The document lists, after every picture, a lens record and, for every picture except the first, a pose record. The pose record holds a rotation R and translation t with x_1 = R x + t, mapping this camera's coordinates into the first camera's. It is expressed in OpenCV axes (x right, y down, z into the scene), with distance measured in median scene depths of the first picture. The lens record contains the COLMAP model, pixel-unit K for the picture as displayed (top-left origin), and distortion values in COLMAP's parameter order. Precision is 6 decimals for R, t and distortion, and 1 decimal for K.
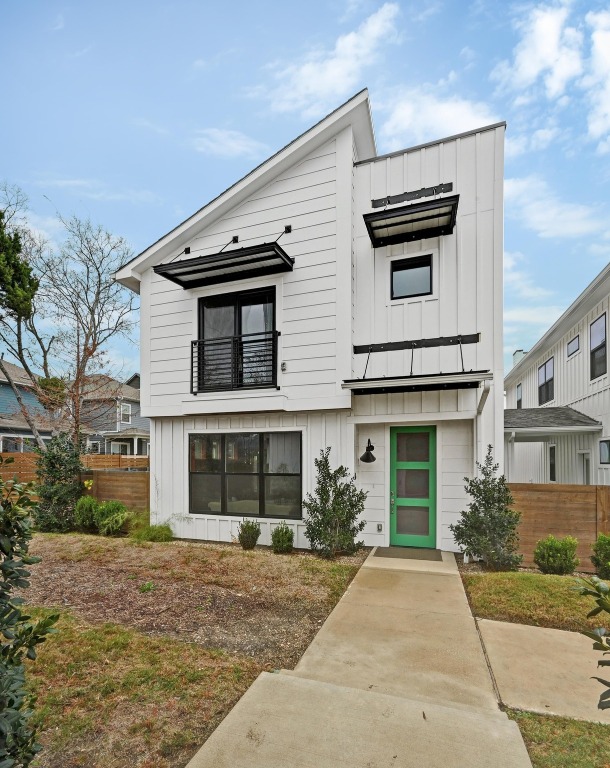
lens RADIAL K [[360.6, 0, 305.4], [0, 360.6, 454.1], [0, 0, 1]] dist [0.001260, -0.000731]
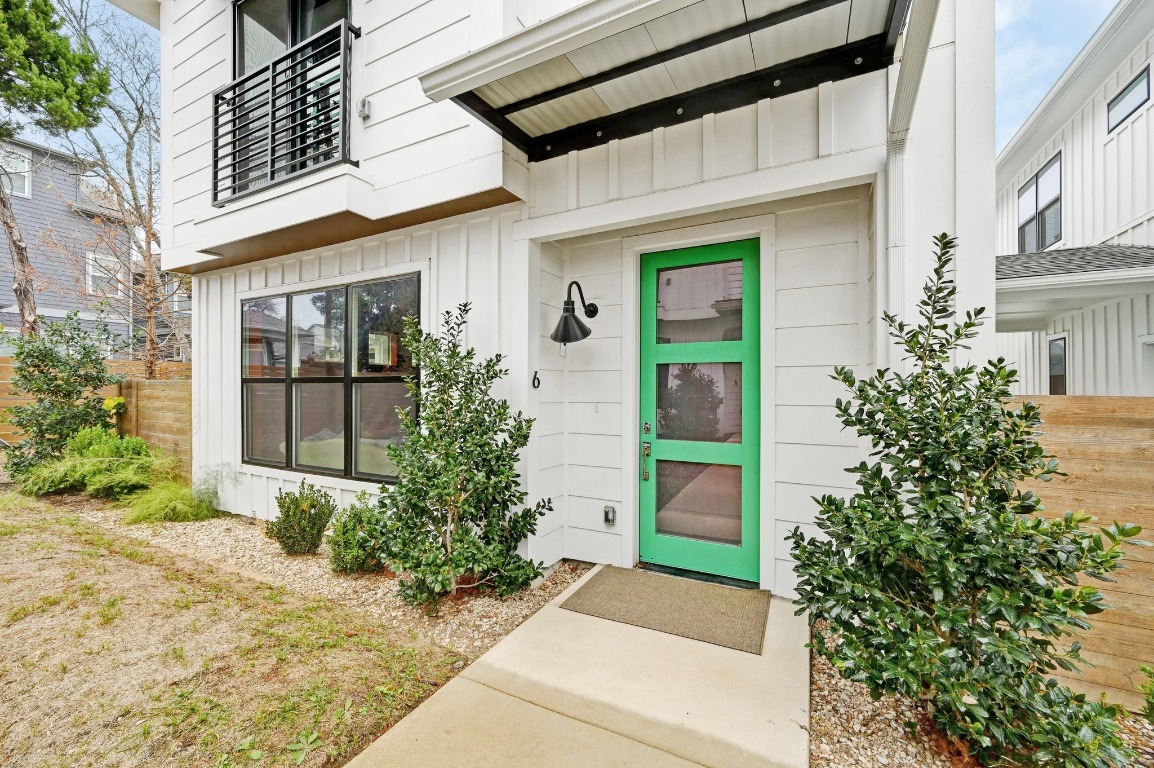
lens RADIAL K [[452.4, 0, 577.0], [0, 452.4, 384.0], [0, 0, 1]] dist [-0.000504, -0.000100]
pose [[0.987704, -0.000655, -0.156332, 0.250329], [0.001219, 0.999993, 0.003509, 0.061885], [0.156328, -0.003656, 0.987698, 0.526055]]
